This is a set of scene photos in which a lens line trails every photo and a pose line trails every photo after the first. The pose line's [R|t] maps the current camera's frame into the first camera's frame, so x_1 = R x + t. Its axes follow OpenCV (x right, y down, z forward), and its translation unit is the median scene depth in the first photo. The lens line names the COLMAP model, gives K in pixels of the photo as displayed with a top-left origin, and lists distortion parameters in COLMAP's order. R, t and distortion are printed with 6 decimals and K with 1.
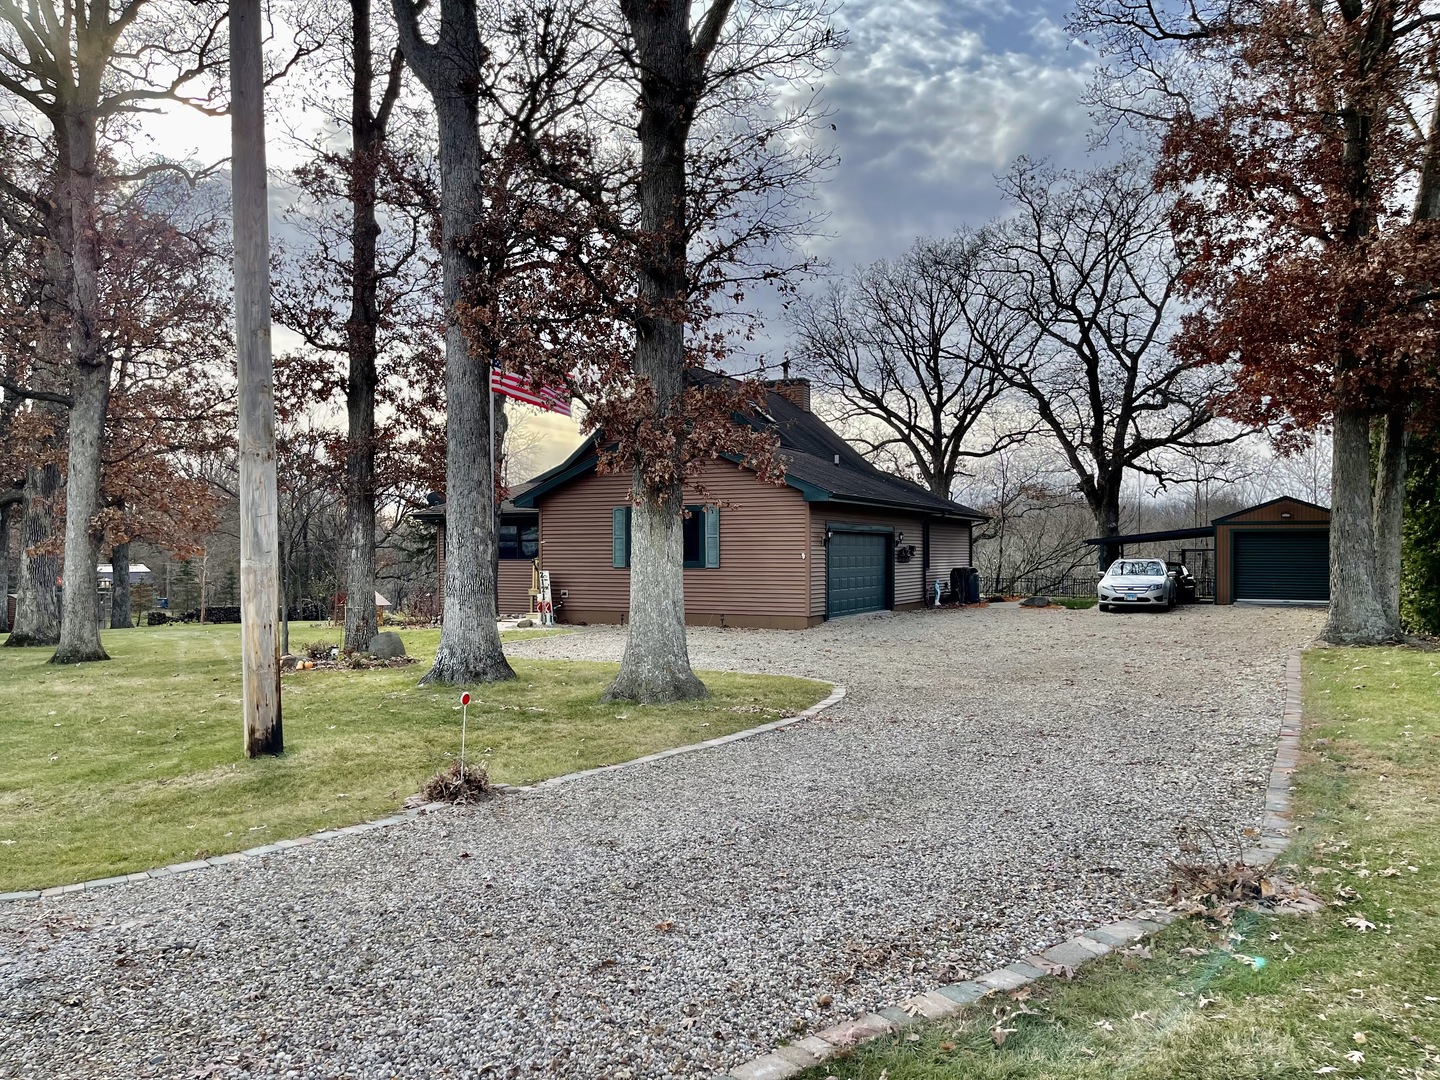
lens RADIAL K [[1093.0, 0, 721.7], [0, 1093.0, 543.3], [0, 0, 1]] dist [0.060827, -0.078809]
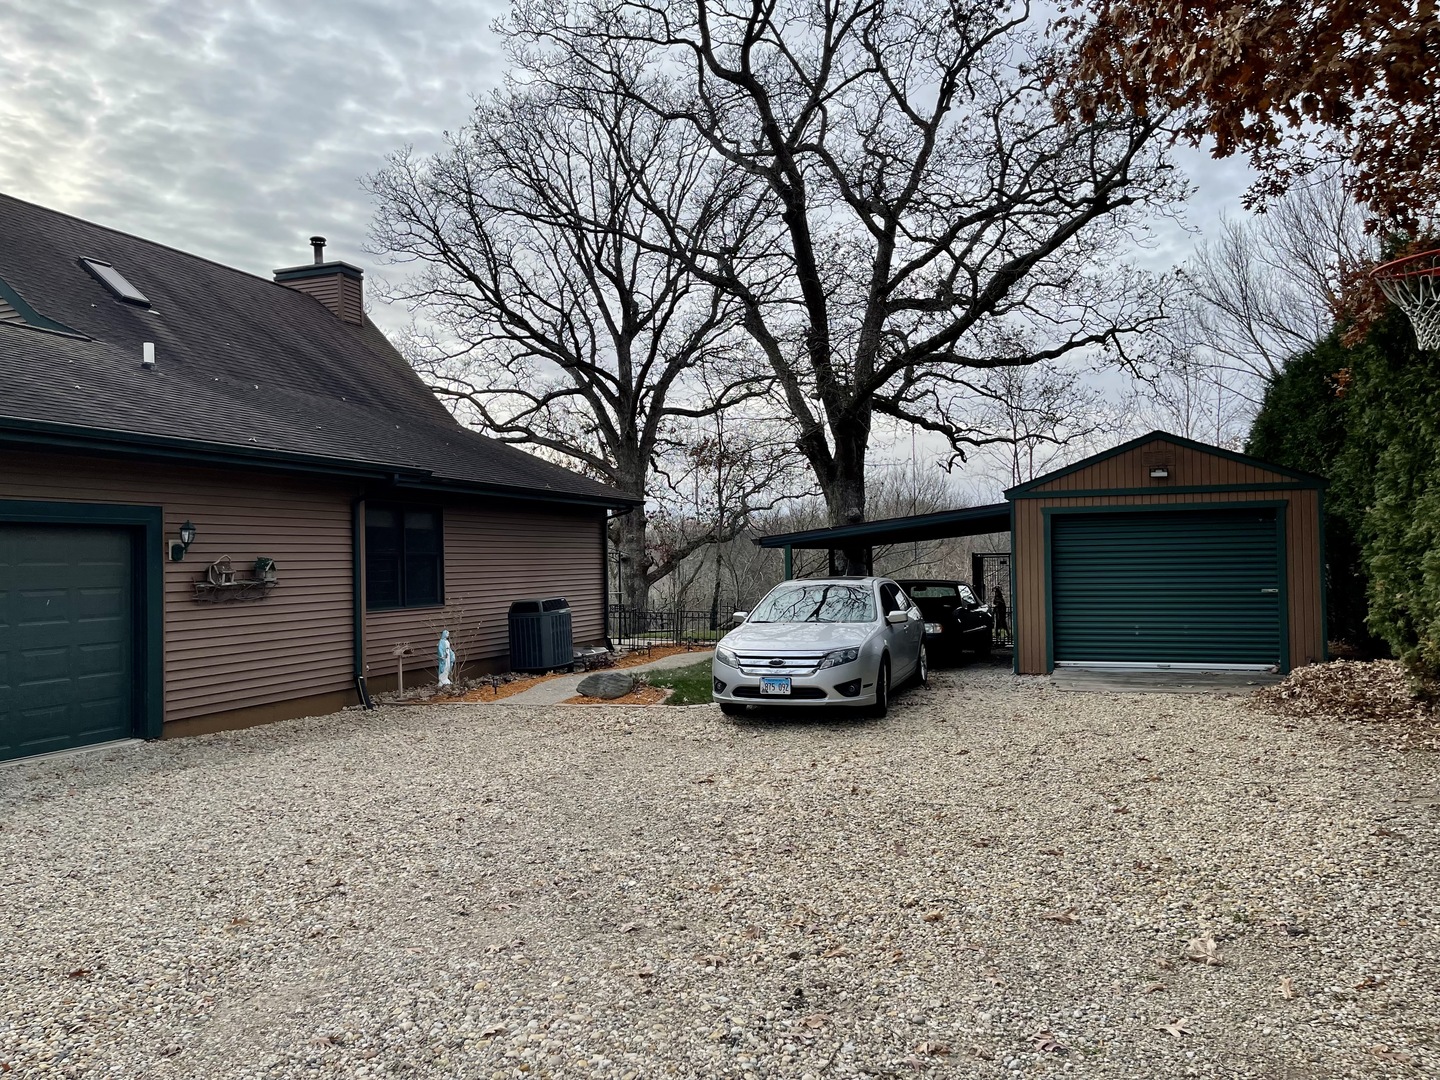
lens RADIAL K [[1093.0, 0, 722.0], [0, 1093.0, 538.6], [0, 0, 1]] dist [0.060827, -0.078809]
pose [[0.993507, -0.016326, 0.112596, 3.657088], [0.017908, 0.999754, -0.013059, 0.043320], [-0.112355, 0.014990, 0.993555, 7.429453]]
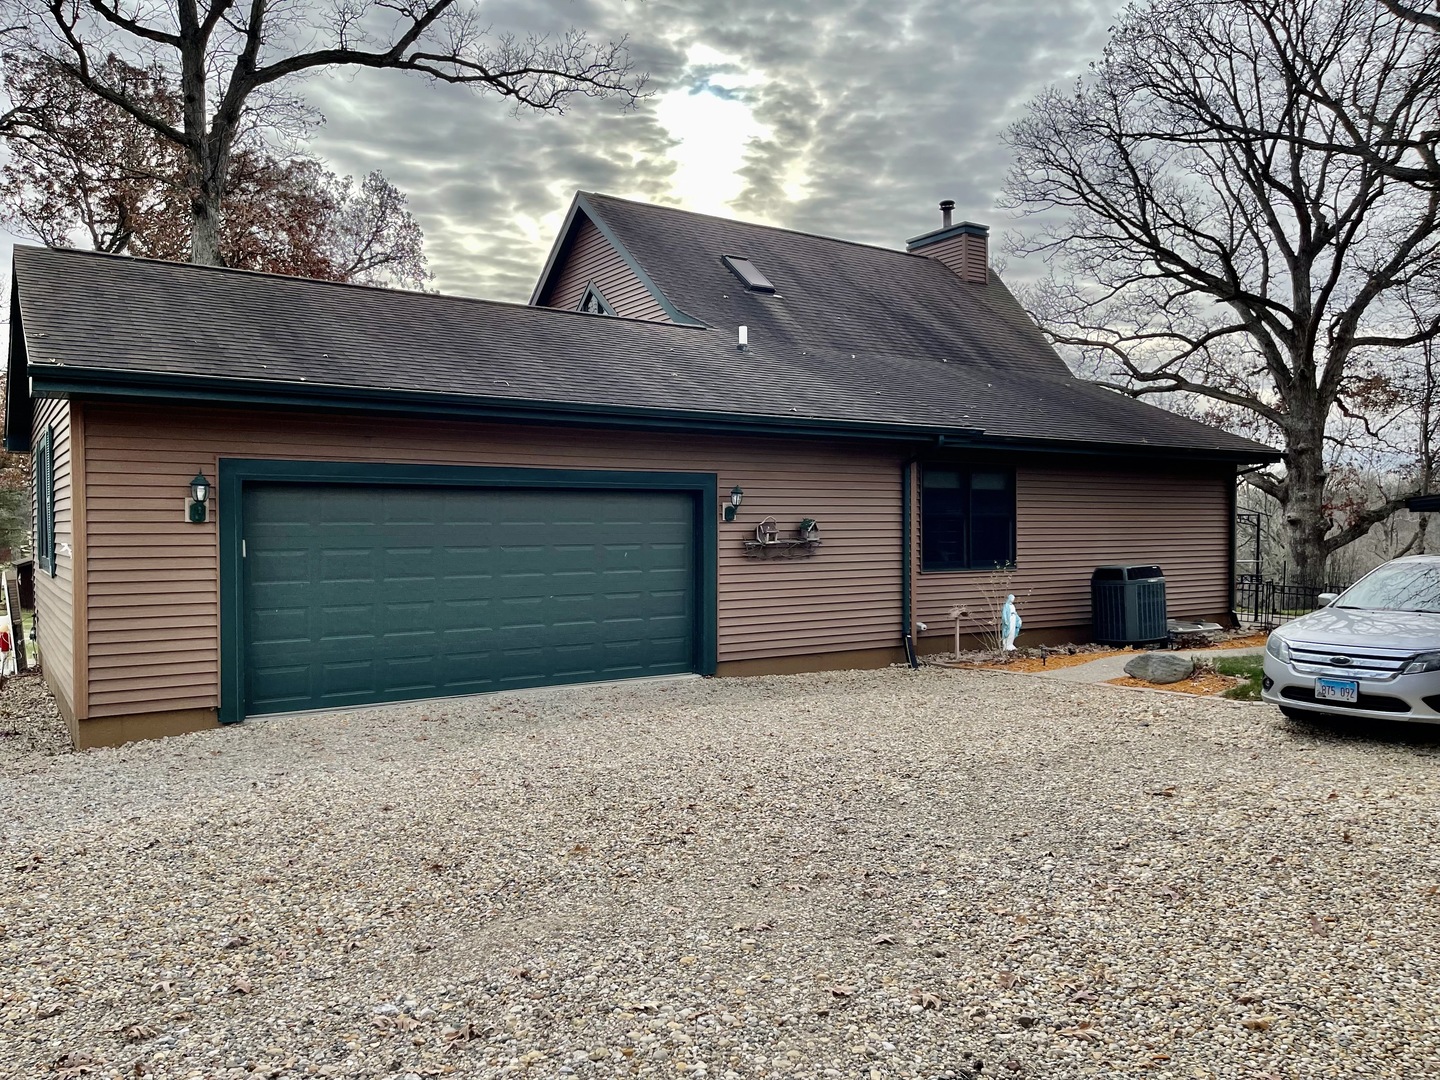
lens RADIAL K [[1093.0, 0, 709.8], [0, 1093.0, 553.2], [0, 0, 1]] dist [0.060827, -0.078809]
pose [[0.868428, 0.011109, -0.495691, 4.373141], [0.006050, 0.999437, 0.032997, 0.016587], [0.495778, -0.031655, 0.867872, 7.744995]]
